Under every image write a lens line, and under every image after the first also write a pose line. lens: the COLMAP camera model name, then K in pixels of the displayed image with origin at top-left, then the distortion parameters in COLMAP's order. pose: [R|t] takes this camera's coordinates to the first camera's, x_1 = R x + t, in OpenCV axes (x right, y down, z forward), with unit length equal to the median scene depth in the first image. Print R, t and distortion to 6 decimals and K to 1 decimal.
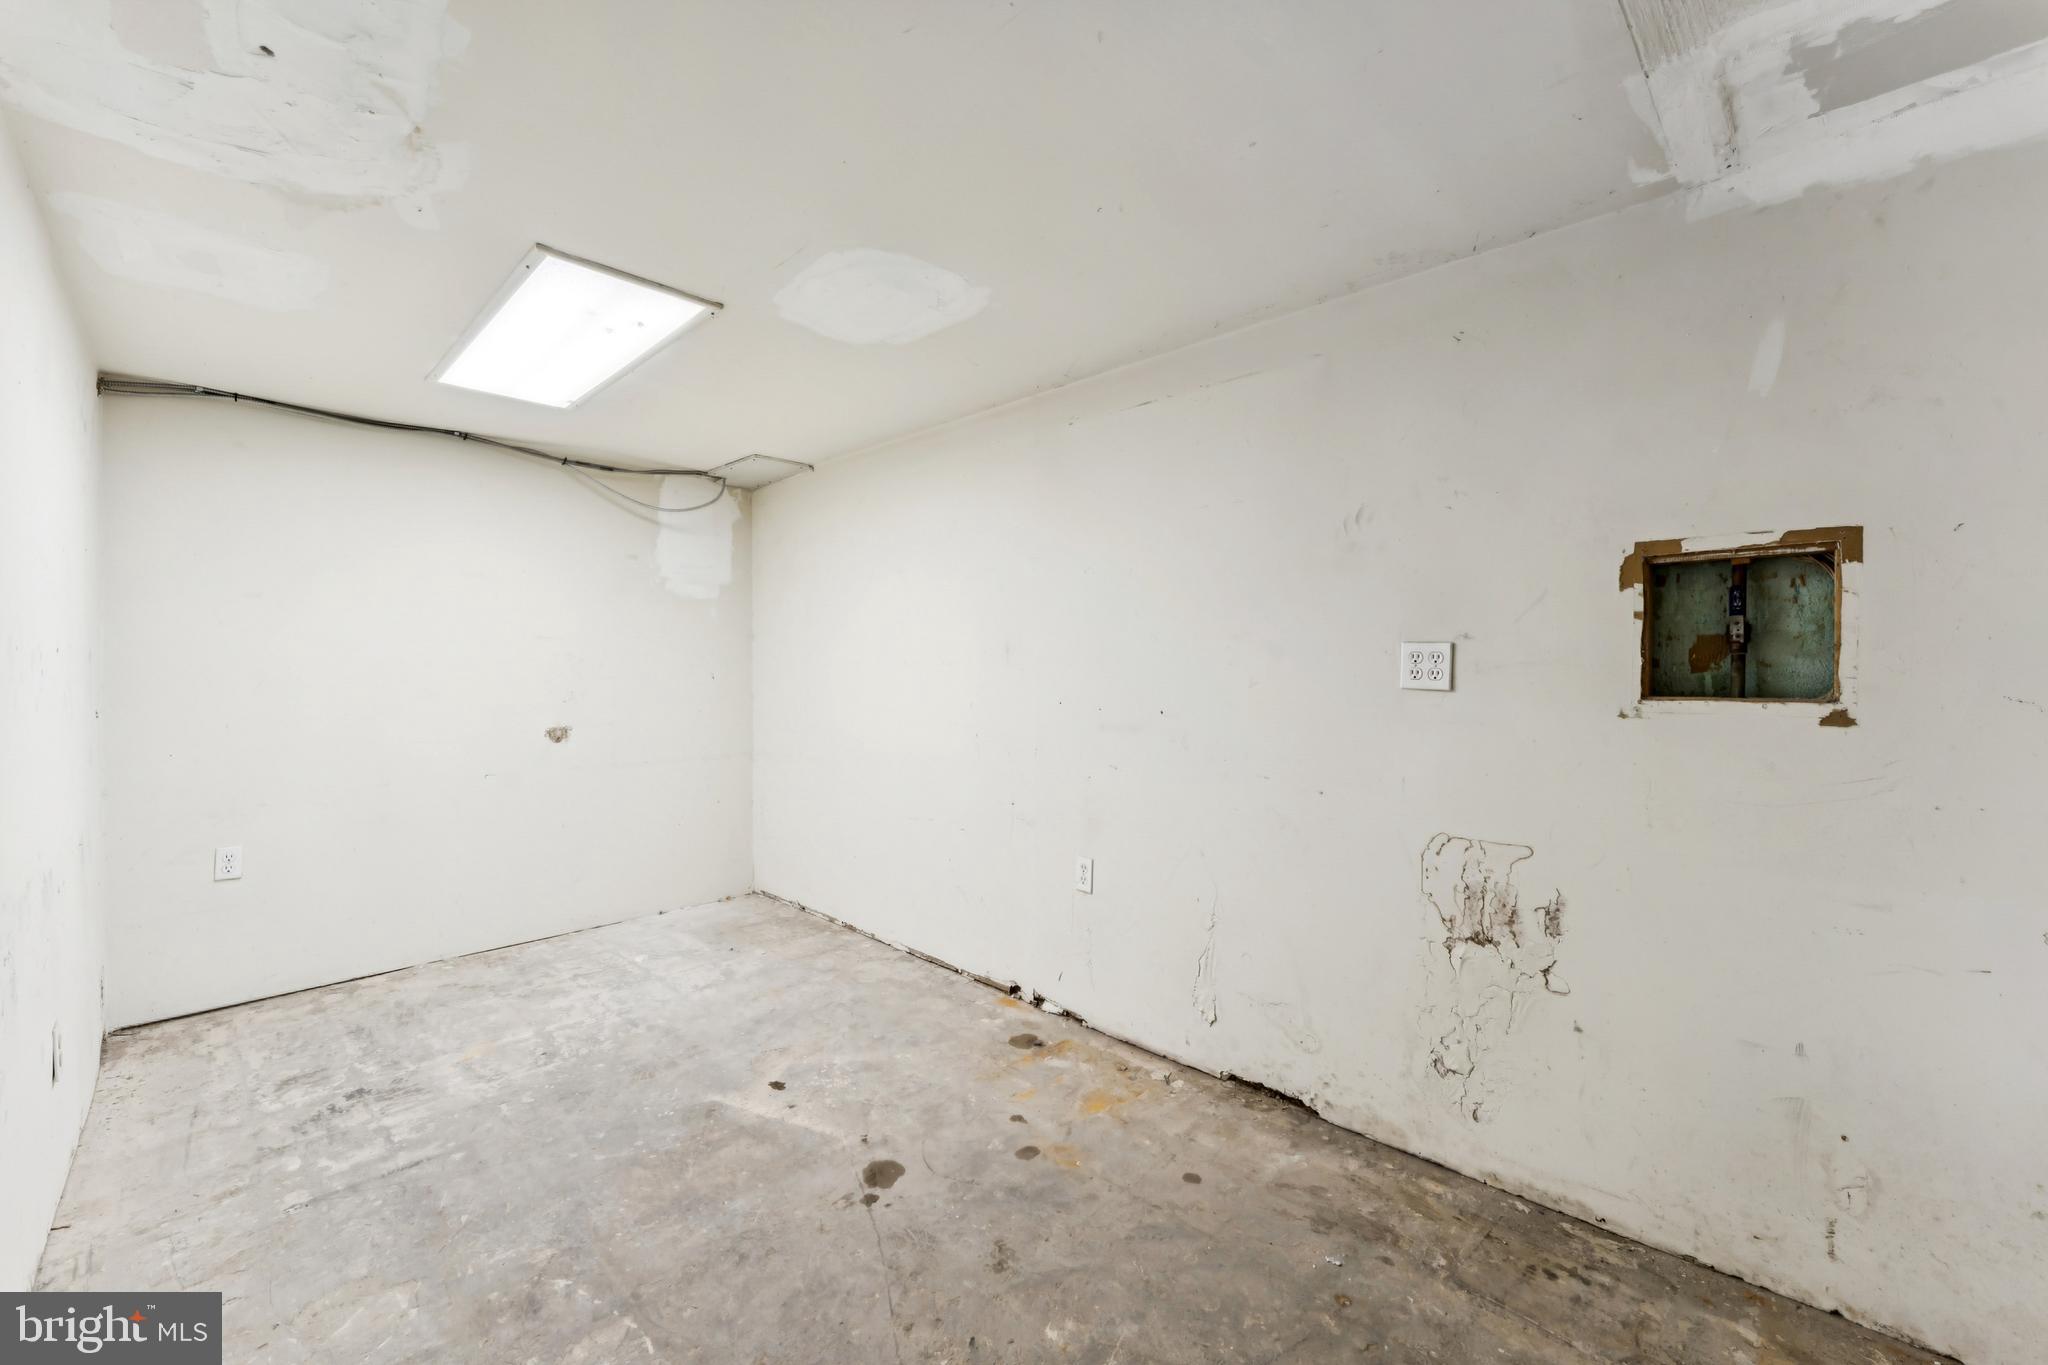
lens RADIAL K [[830.9, 0, 1017.3], [0, 830.9, 672.5], [0, 0, 1]] dist [-0.002845, 0.000616]
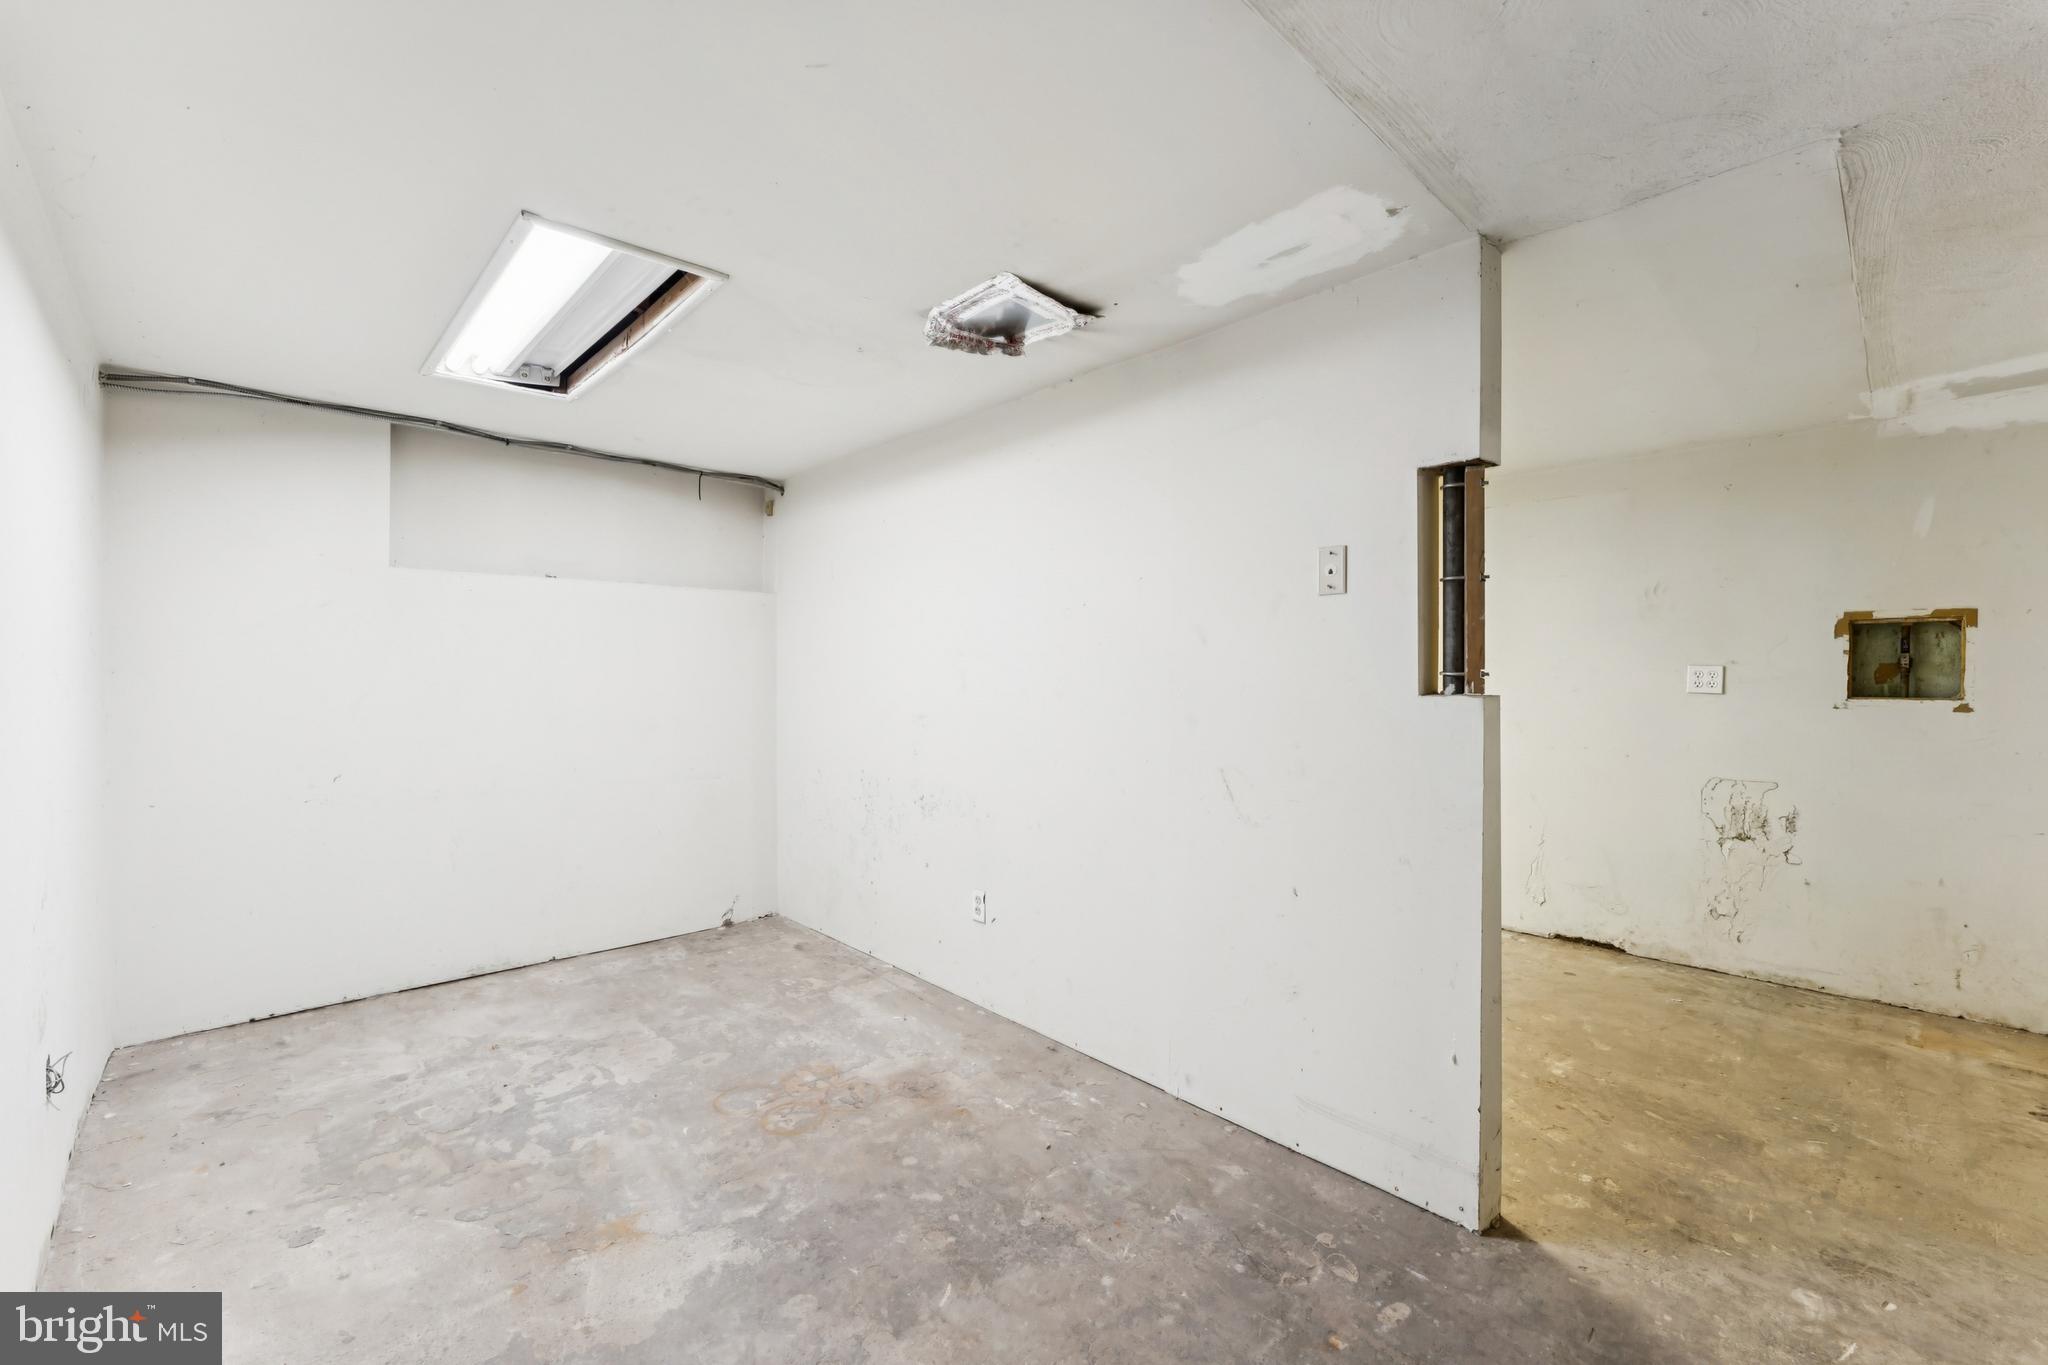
lens RADIAL K [[830.9, 0, 1032.0], [0, 830.9, 683.4], [0, 0, 1]] dist [-0.002845, 0.000616]
pose [[0.999464, 0.008269, -0.031668, -0.975335], [-0.008329, 0.999964, -0.001738, 0.017154], [0.031653, 0.002001, 0.999497, -0.870227]]
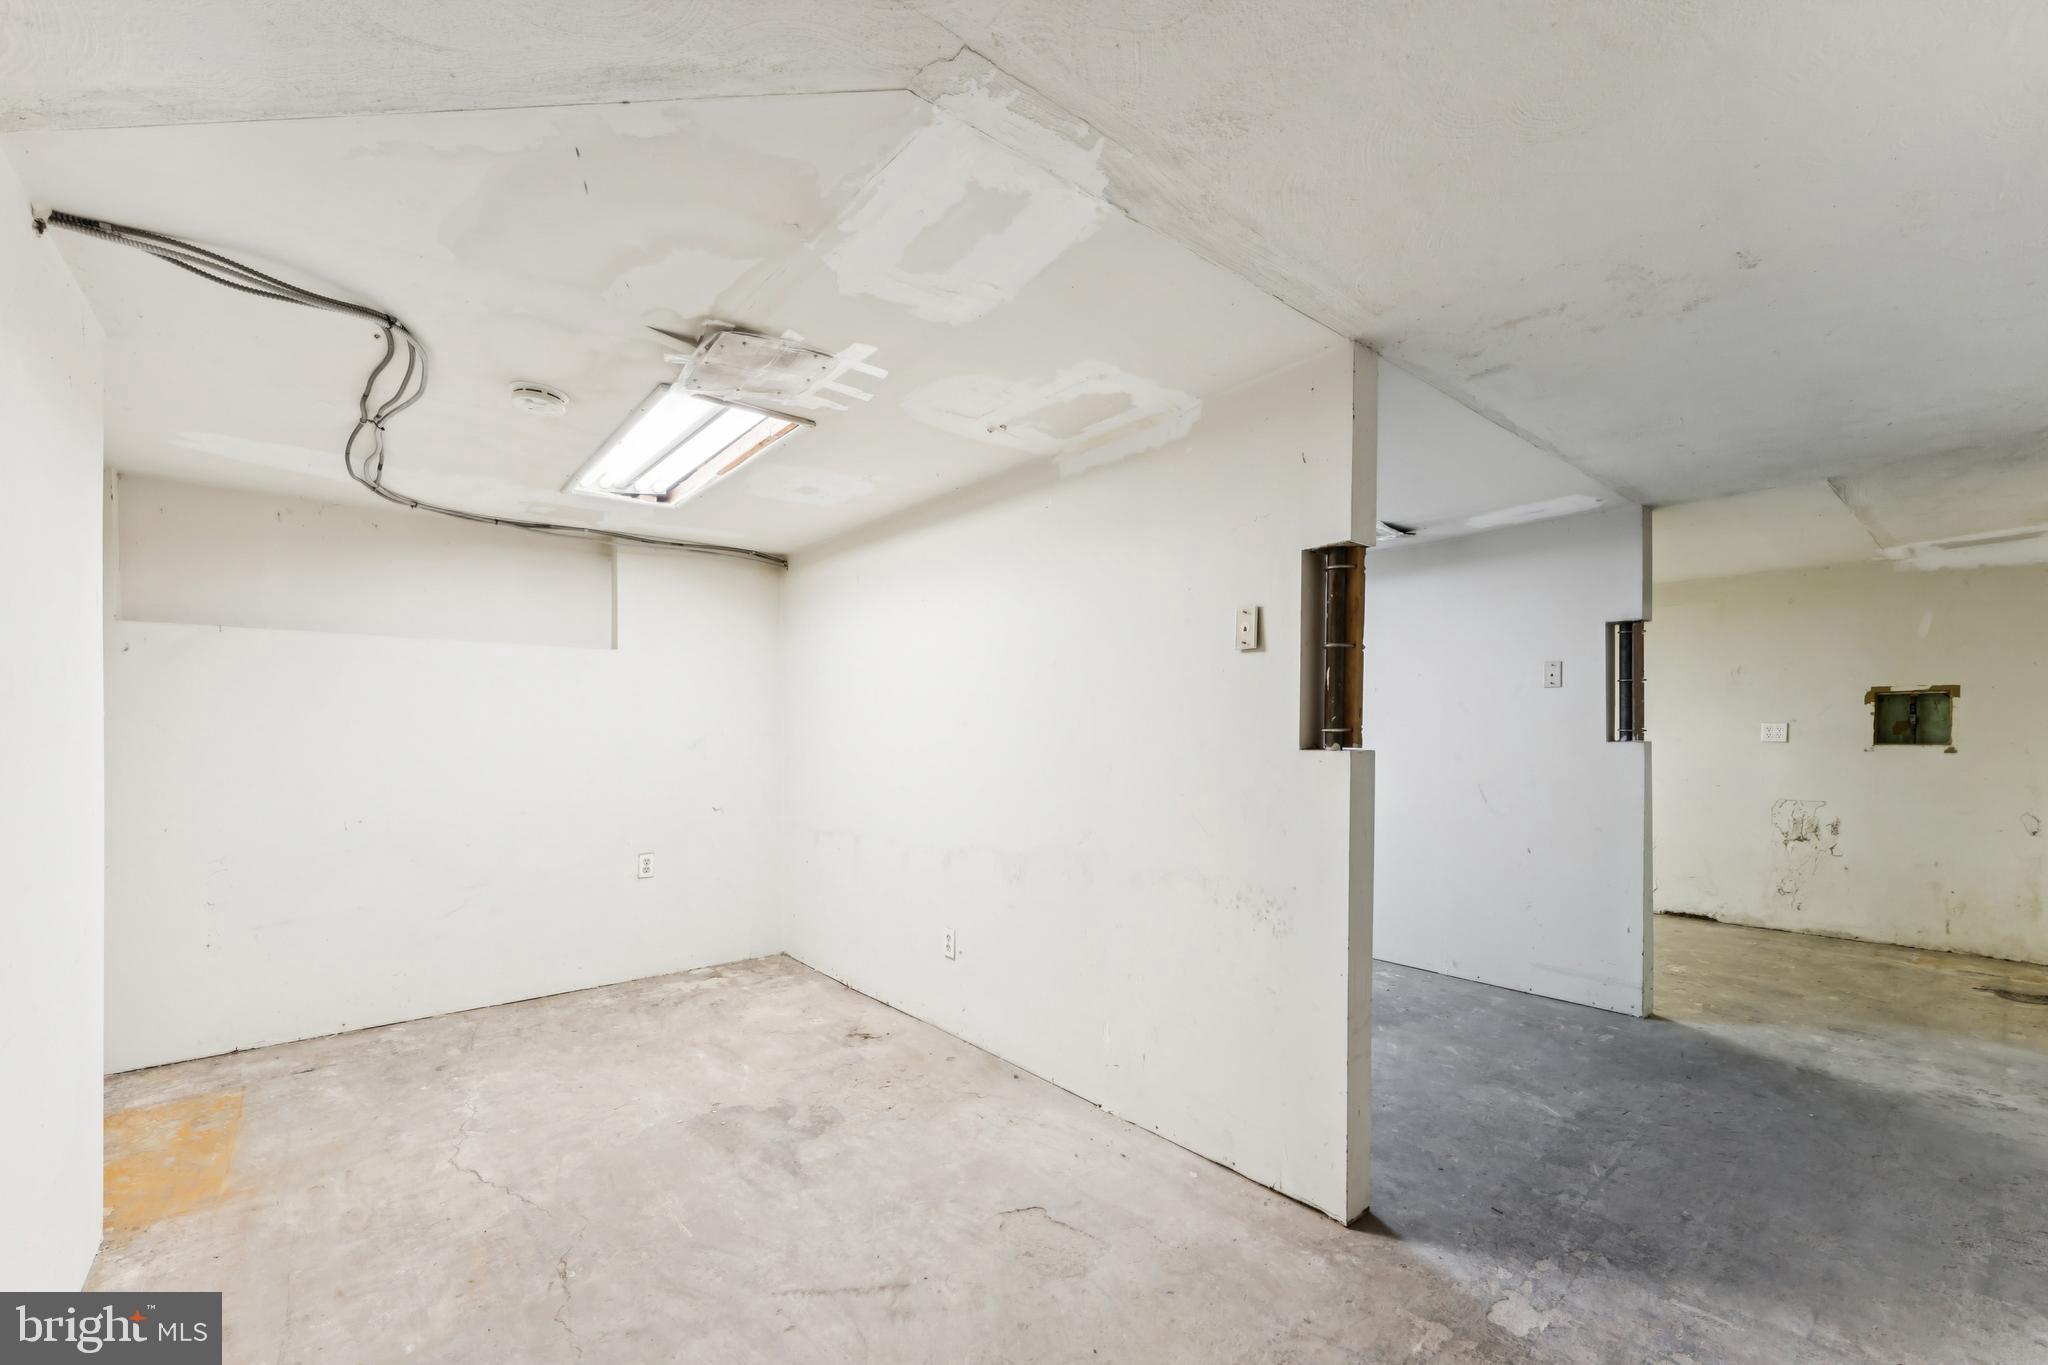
lens RADIAL K [[830.9, 0, 1019.8], [0, 830.9, 740.1], [0, 0, 1]] dist [-0.002845, 0.000616]
pose [[0.994737, 0.004217, -0.102372, -1.763375], [-0.004193, 0.999991, 0.000458, 0.028401], [0.102373, -0.000026, 0.994746, -2.000149]]
